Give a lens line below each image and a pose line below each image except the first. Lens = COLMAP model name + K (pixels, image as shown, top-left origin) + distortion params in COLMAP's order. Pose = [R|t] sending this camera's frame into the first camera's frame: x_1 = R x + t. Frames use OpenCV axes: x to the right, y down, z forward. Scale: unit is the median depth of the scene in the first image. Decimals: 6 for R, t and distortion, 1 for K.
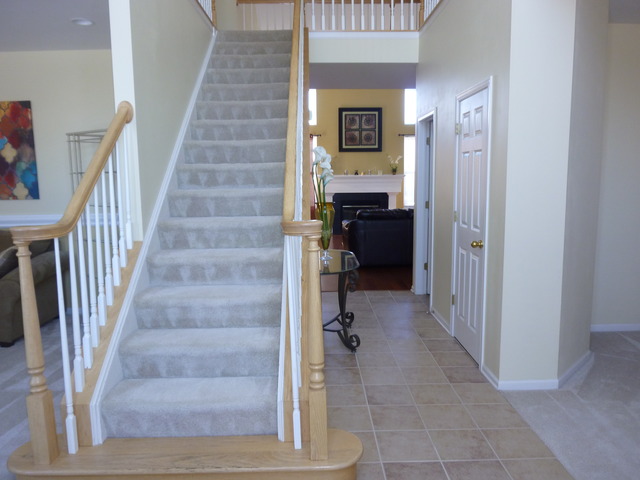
lens RADIAL K [[478.7, 0, 320.0], [0, 478.7, 240.0], [0, 0, 1]] dist [-0.039119, 0.001740]
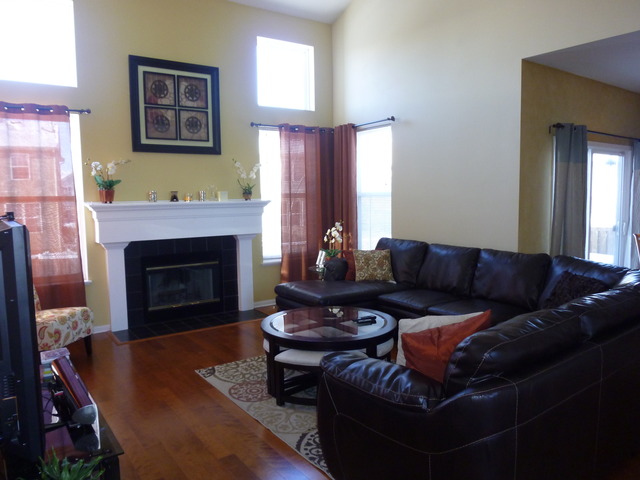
lens RADIAL K [[478.7, 0, 320.0], [0, 478.7, 240.0], [0, 0, 1]] dist [-0.039119, 0.001740]
pose [[0.824065, -0.053611, 0.563953, -0.074689], [0.080377, 0.996506, -0.022719, -0.075016], [-0.560764, 0.064051, 0.825494, 0.530447]]
